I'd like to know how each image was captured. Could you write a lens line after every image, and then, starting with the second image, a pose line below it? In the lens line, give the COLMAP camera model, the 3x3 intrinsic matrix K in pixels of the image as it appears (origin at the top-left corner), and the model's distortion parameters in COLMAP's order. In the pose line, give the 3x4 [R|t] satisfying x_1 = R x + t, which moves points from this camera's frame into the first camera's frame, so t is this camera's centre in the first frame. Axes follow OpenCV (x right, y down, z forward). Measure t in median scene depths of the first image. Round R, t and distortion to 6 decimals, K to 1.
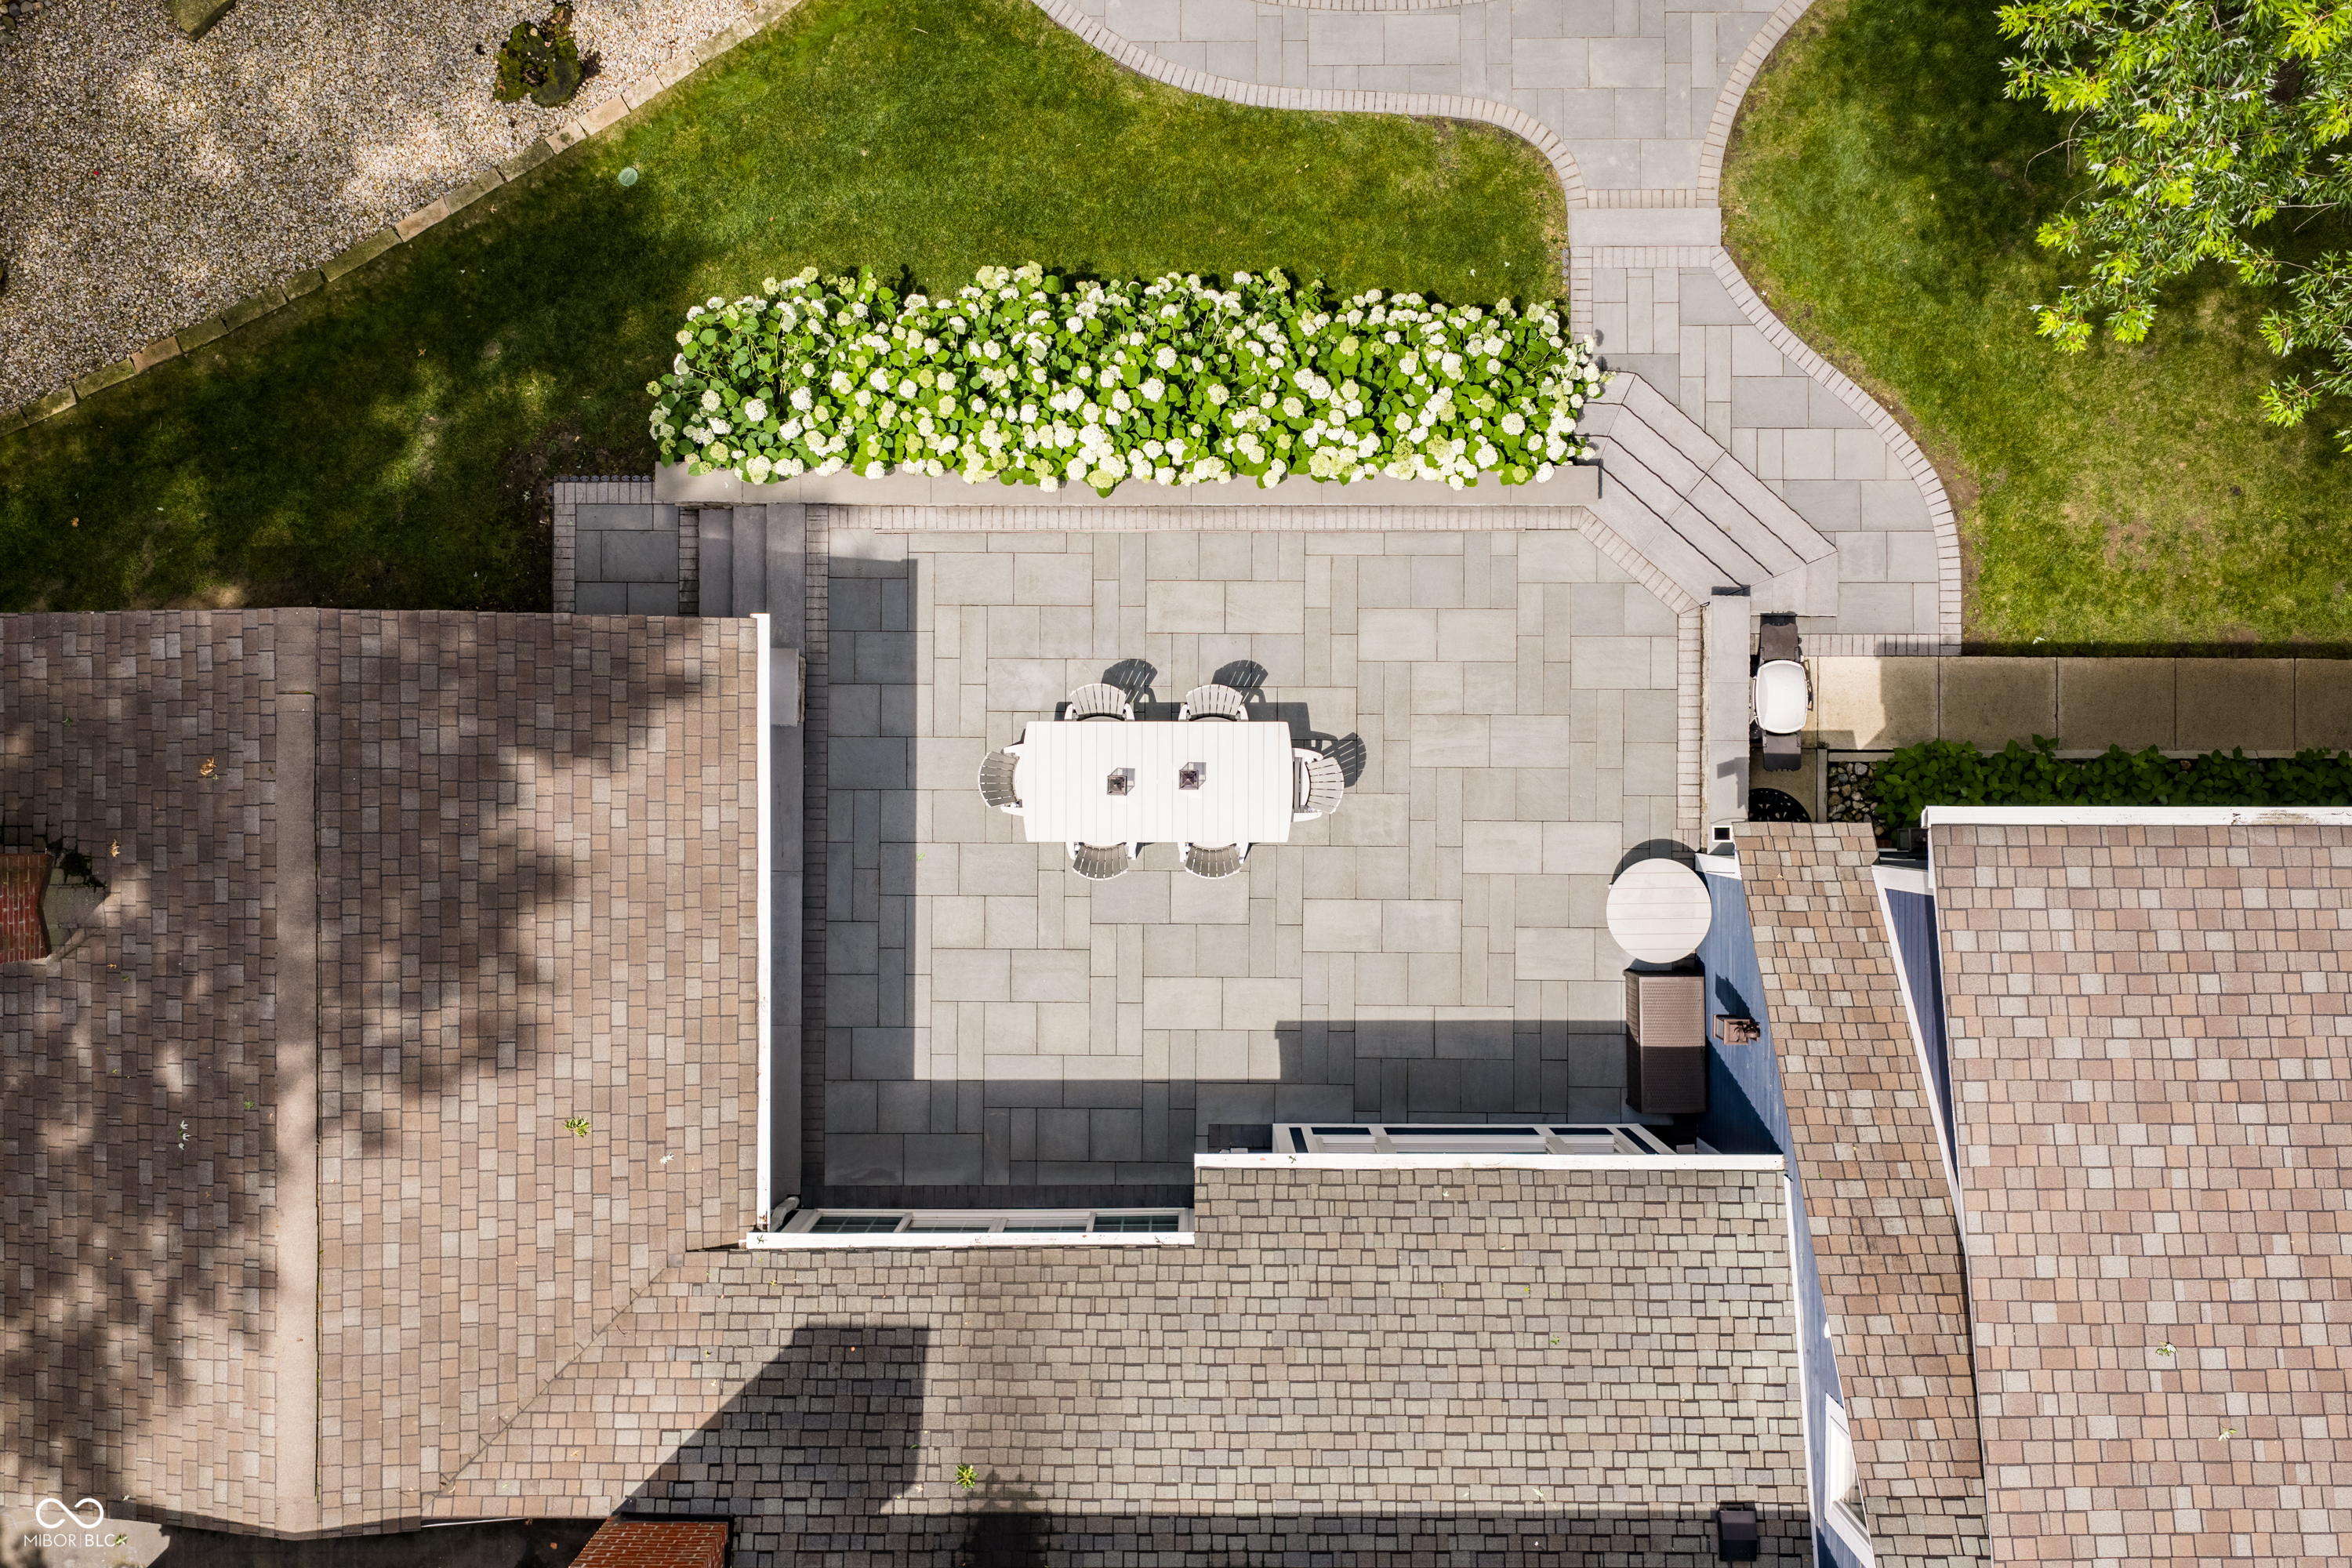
lens RADIAL K [[1946.5, 0, 1176.0], [0, 1946.5, 784.0], [0, 0, 1]] dist [0.021904, -0.042433]
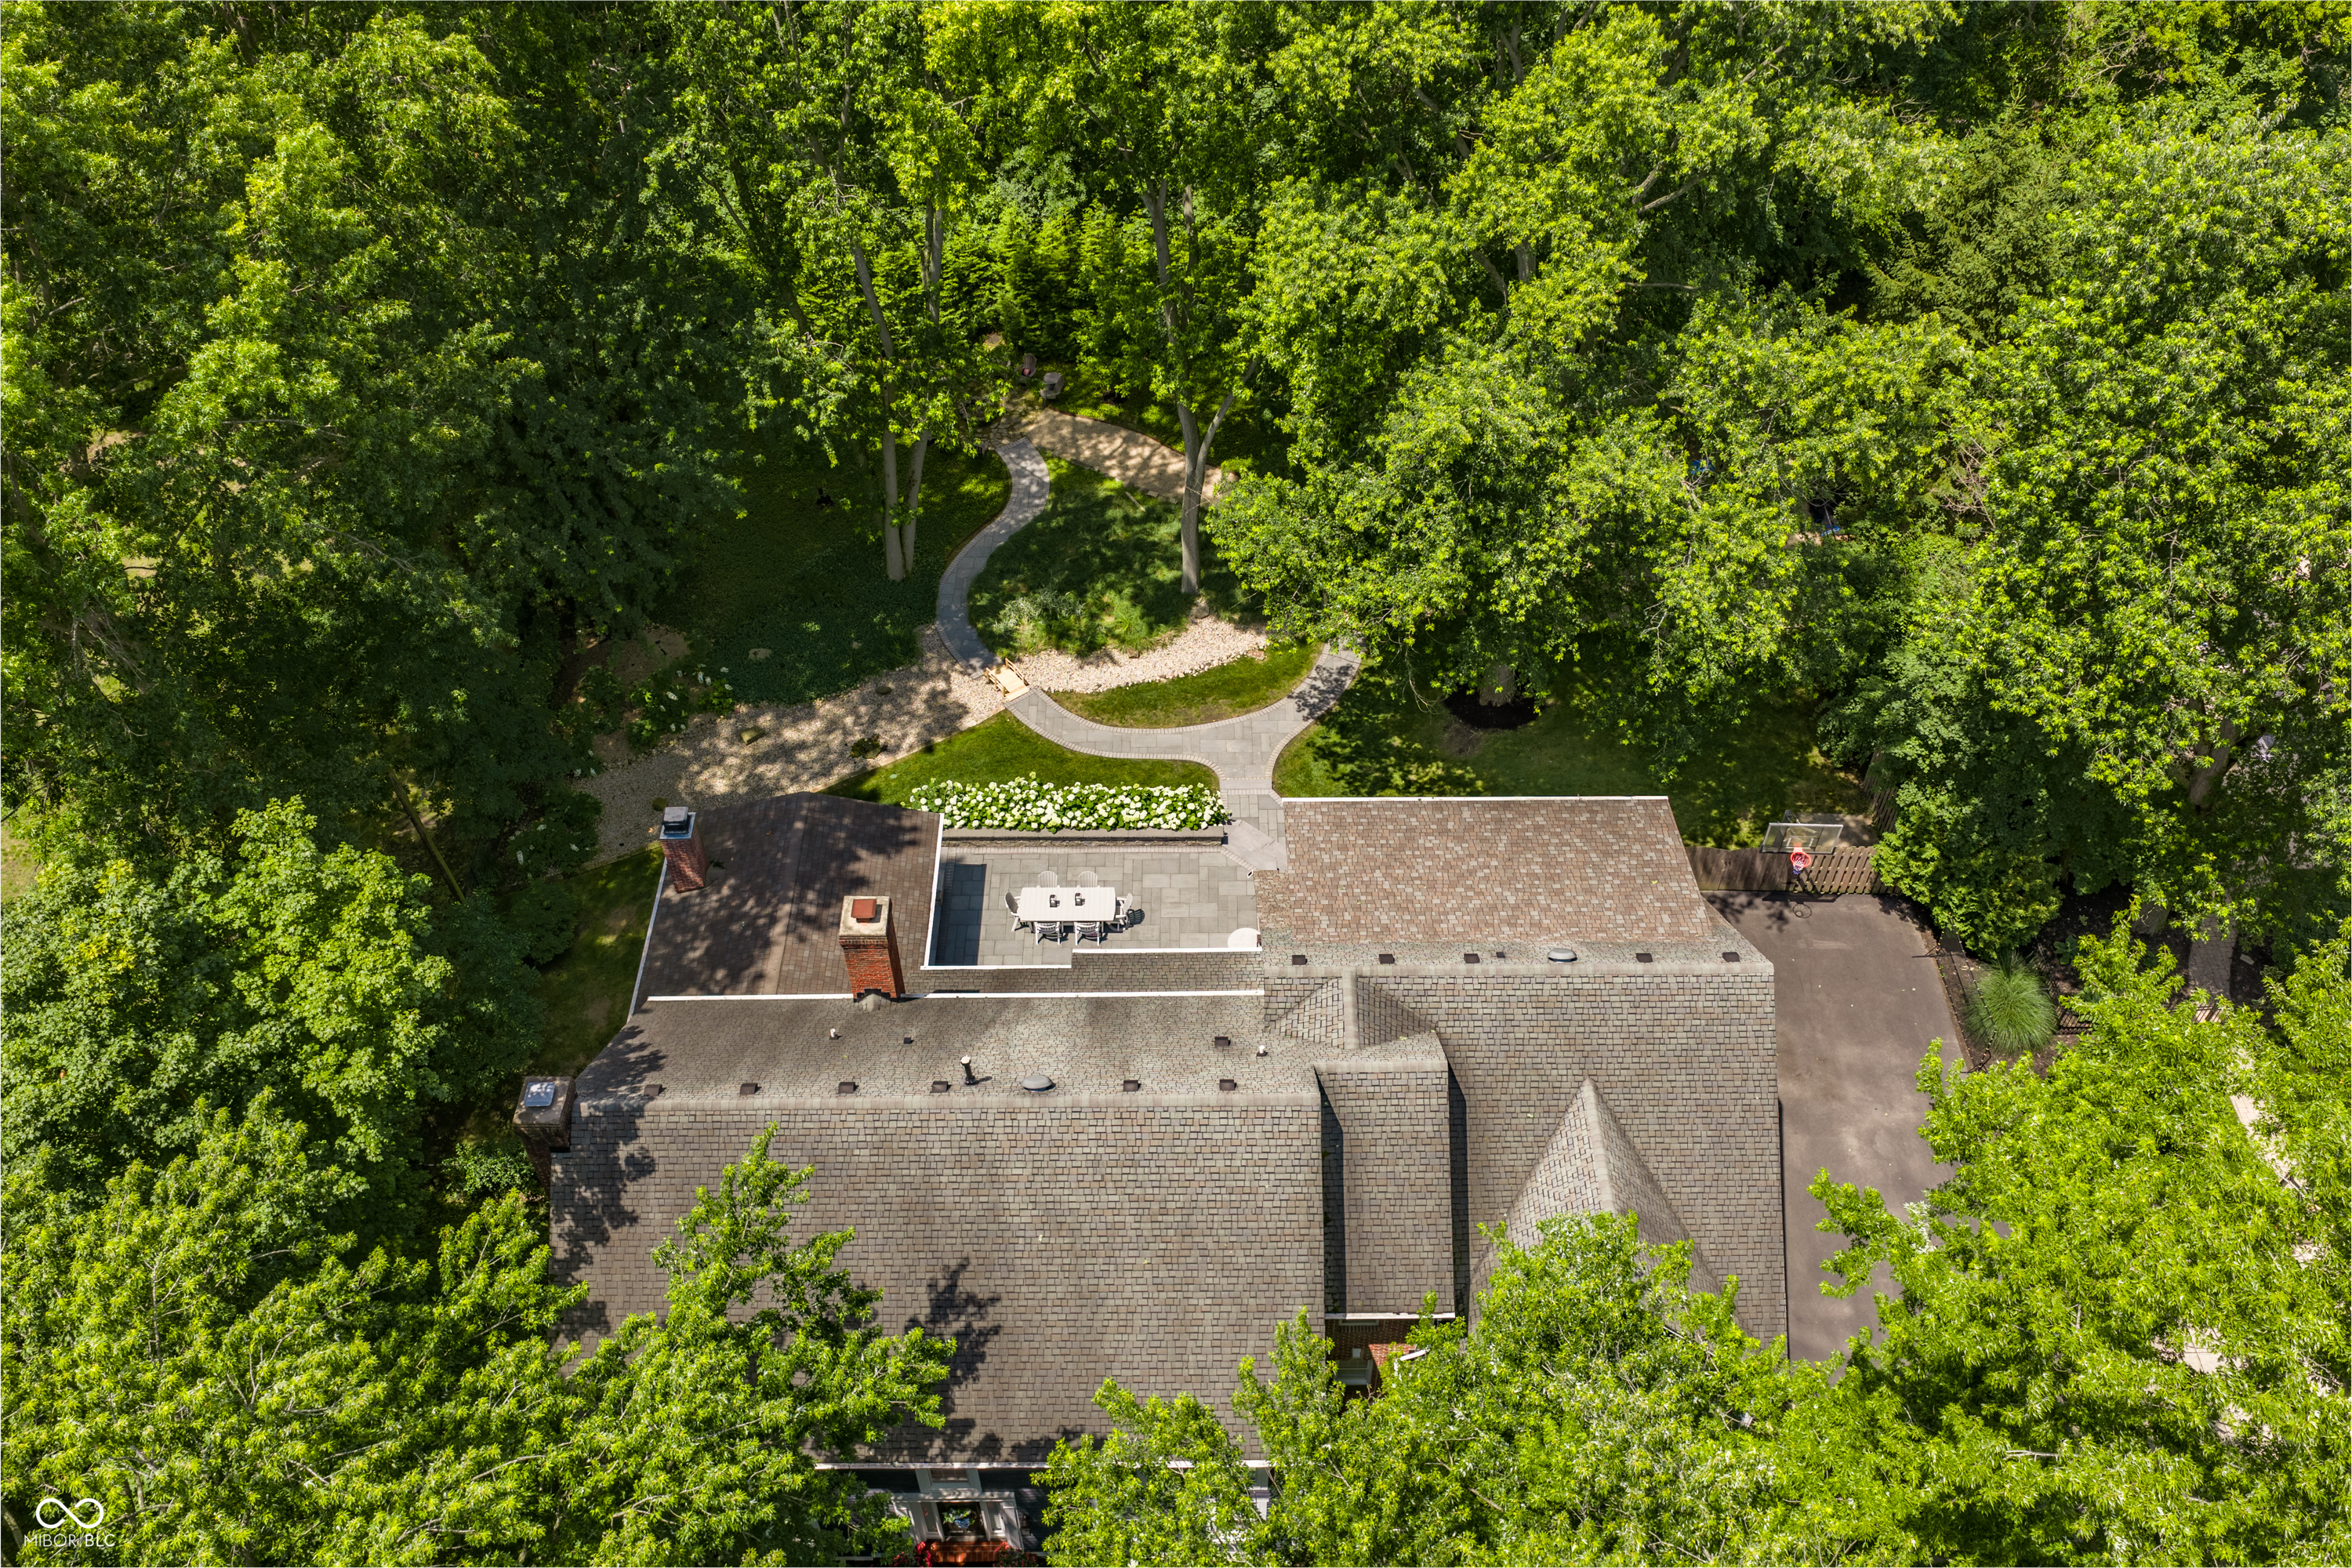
lens RADIAL K [[1946.5, 0, 1176.0], [0, 1946.5, 784.0], [0, 0, 1]] dist [0.021904, -0.042433]
pose [[0.999986, -0.004937, -0.001849, 0.154780], [0.002433, 0.743339, -0.668910, 1.775312], [0.004677, 0.668897, 0.743341, -1.232923]]
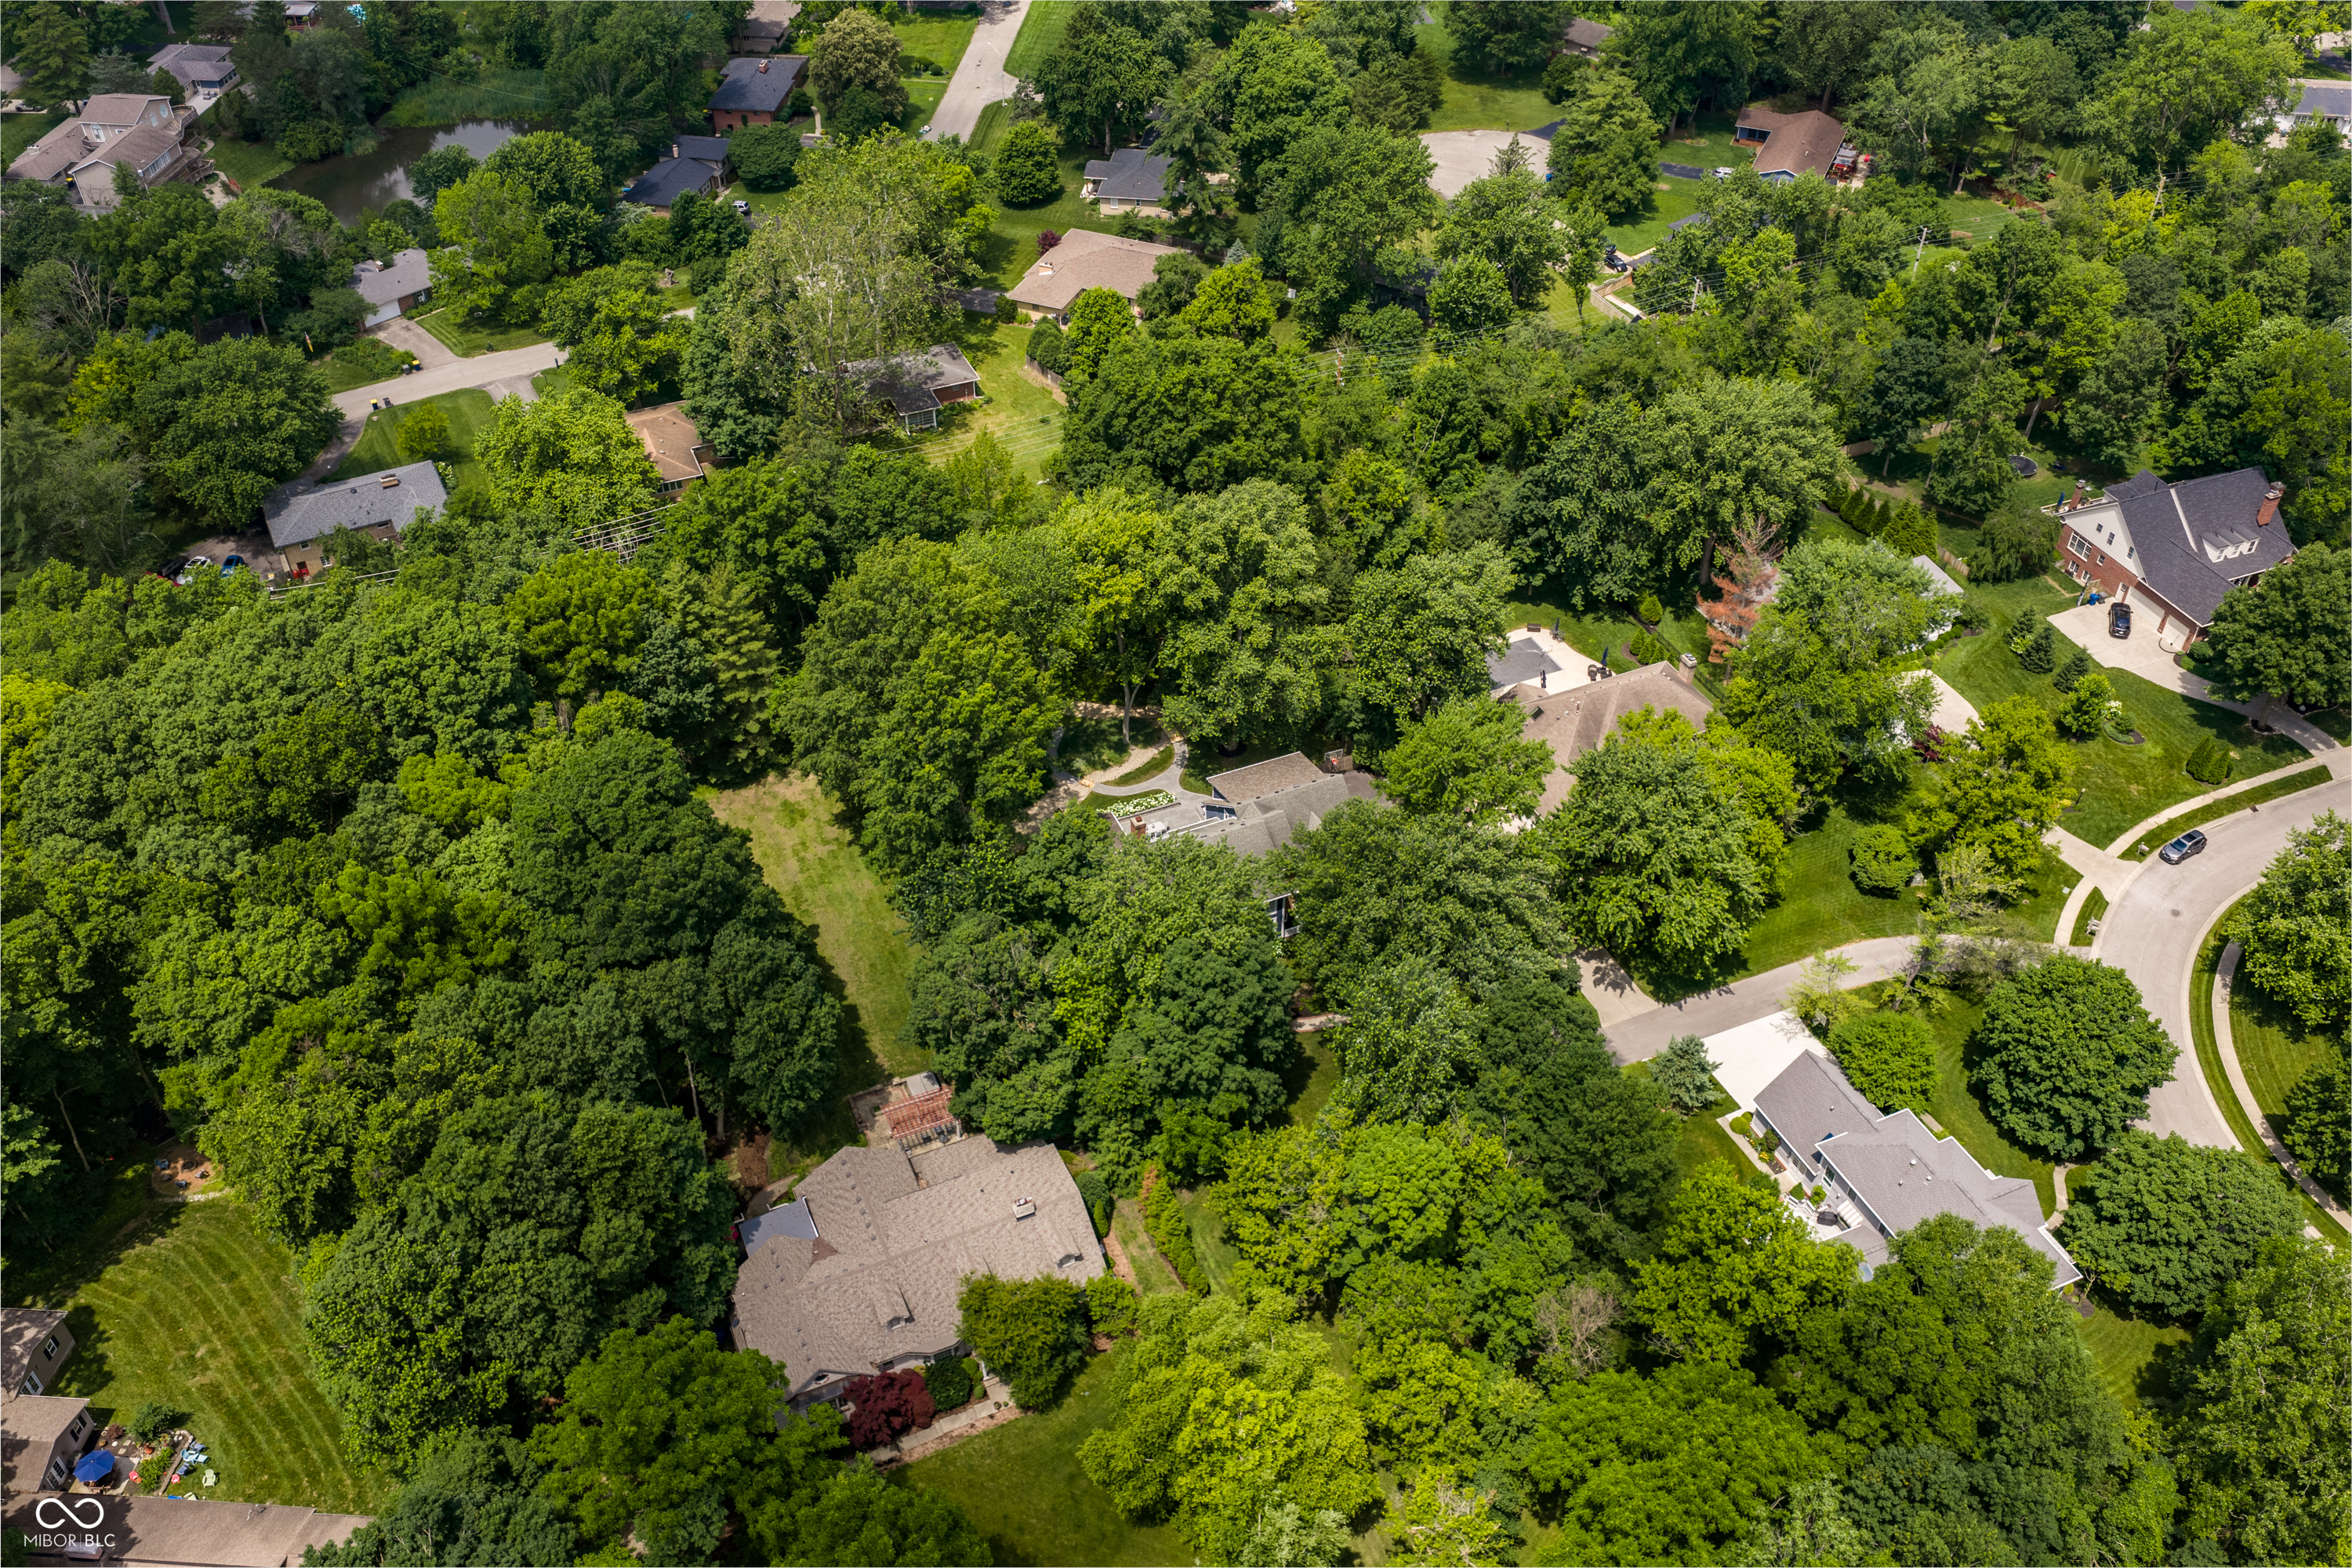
lens RADIAL K [[1946.5, 0, 1176.0], [0, 1946.5, 784.0], [0, 0, 1]] dist [0.021904, -0.042433]
pose [[0.915159, -0.260400, 0.307693, -2.906082], [0.403023, 0.605270, -0.686455, 6.757113], [-0.007484, 0.752223, 0.658866, -5.731737]]
